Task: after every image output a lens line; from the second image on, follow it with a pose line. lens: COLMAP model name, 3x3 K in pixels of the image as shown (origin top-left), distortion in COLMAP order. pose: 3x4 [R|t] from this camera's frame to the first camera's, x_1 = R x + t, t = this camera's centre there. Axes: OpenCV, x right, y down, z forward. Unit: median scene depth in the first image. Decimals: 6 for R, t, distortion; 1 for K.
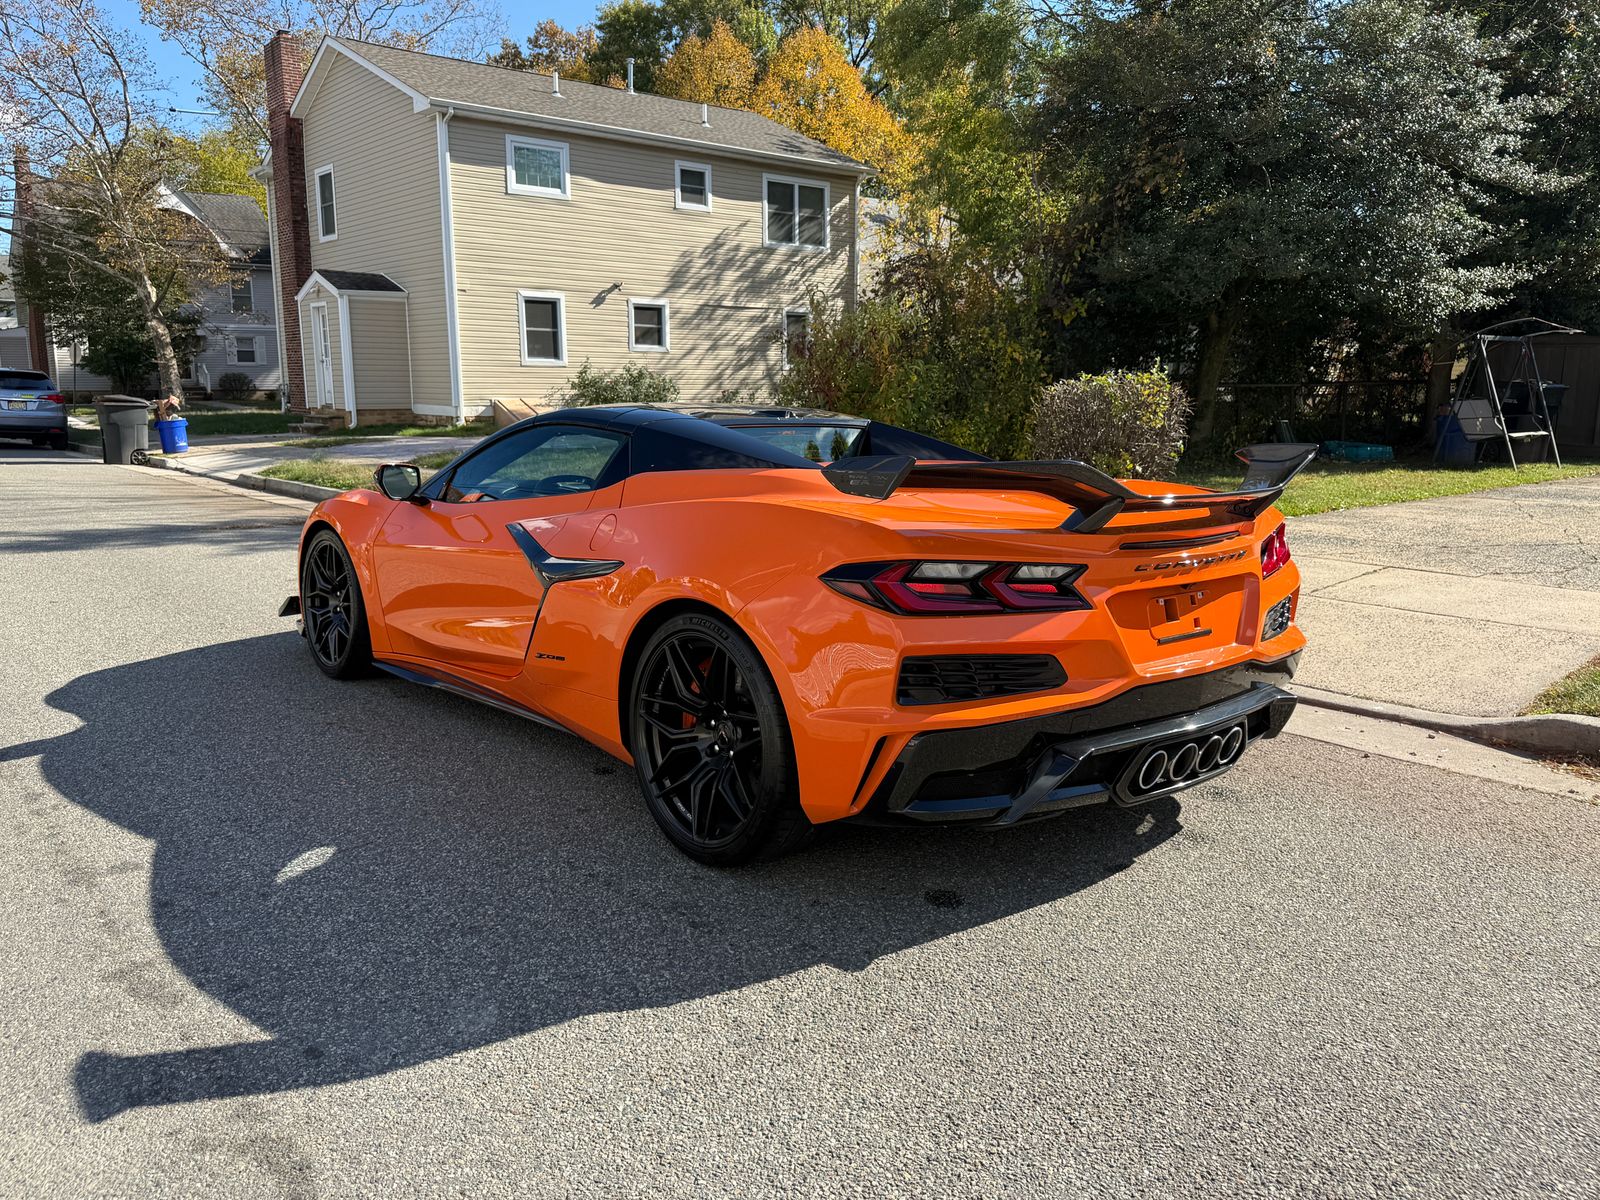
lens RADIAL K [[1153.9, 0, 800.0], [0, 1153.9, 600.0], [0, 0, 1]] dist [0.109262, -0.138234]
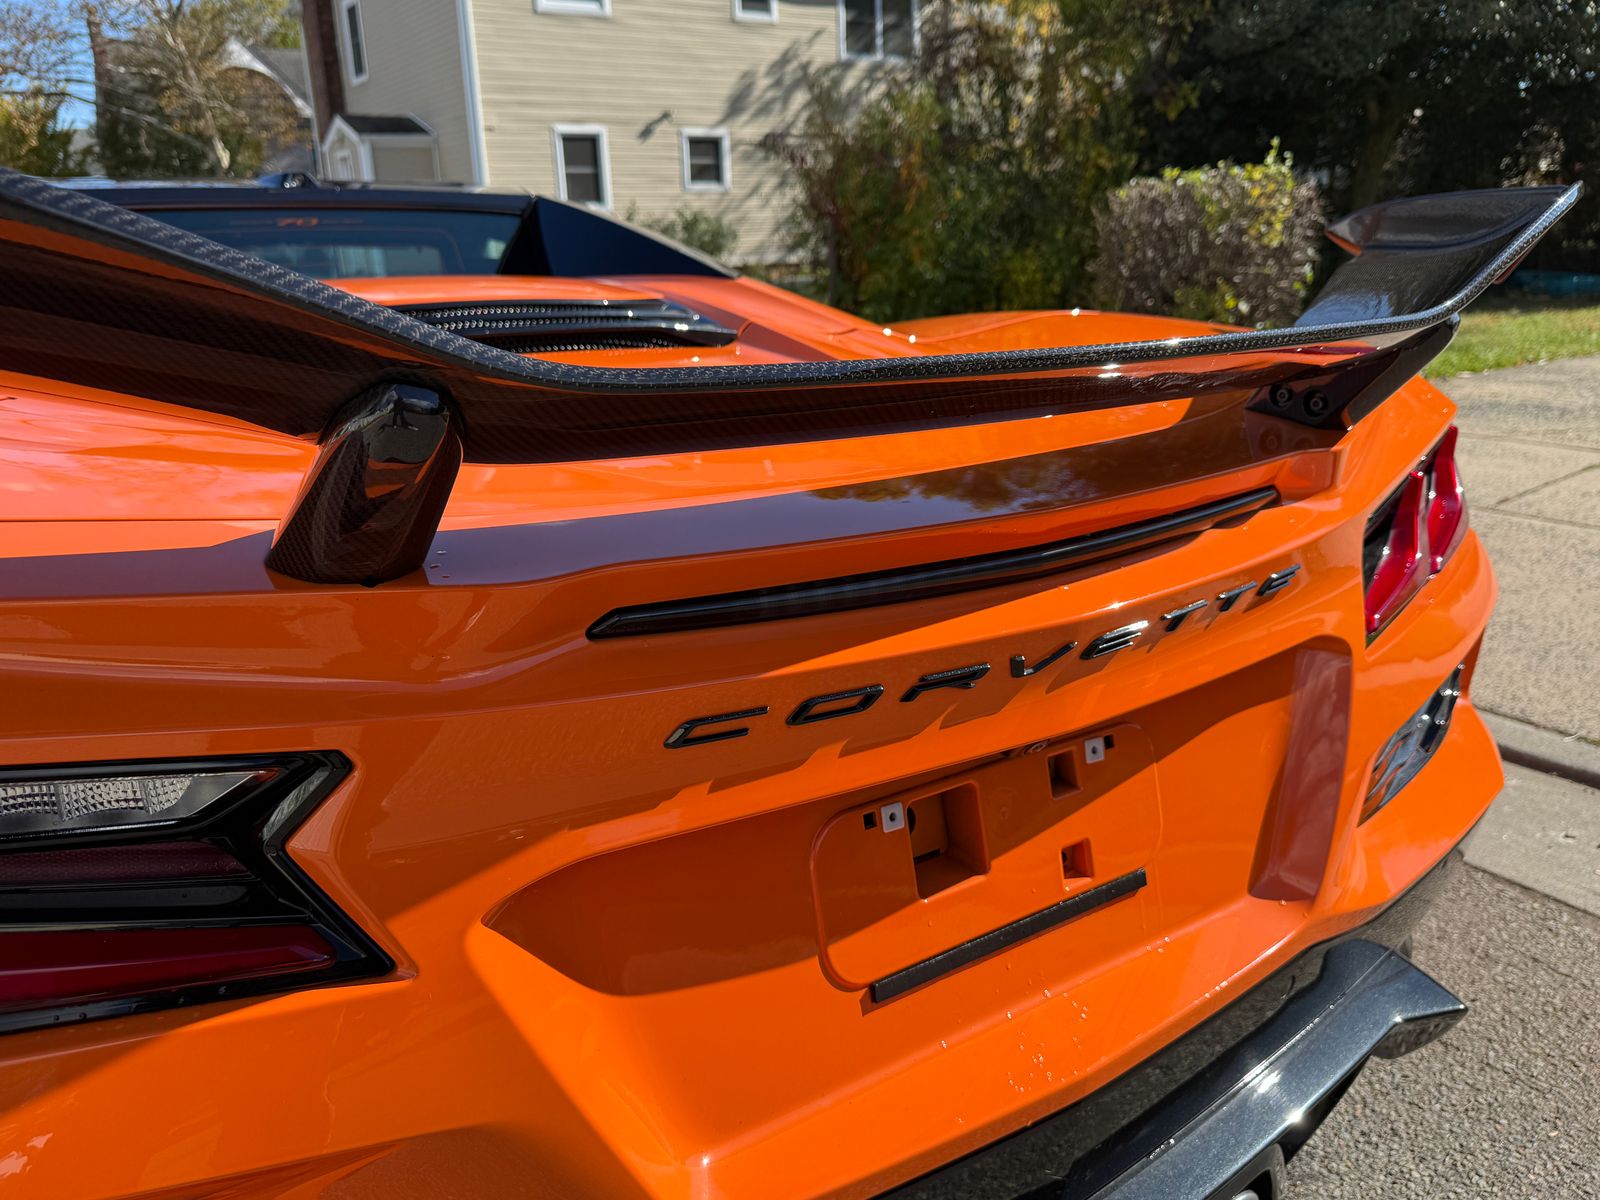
lens RADIAL K [[1188.6, 0, 800.0], [0, 1188.6, 600.0], [0, 0, 1]] dist [0.001374, -0.007248]
pose [[0.994020, -0.000940, -0.109191, 0.044457], [0.013325, 0.993534, 0.112750, -0.009718], [0.108379, -0.113530, 0.987606, 0.107194]]
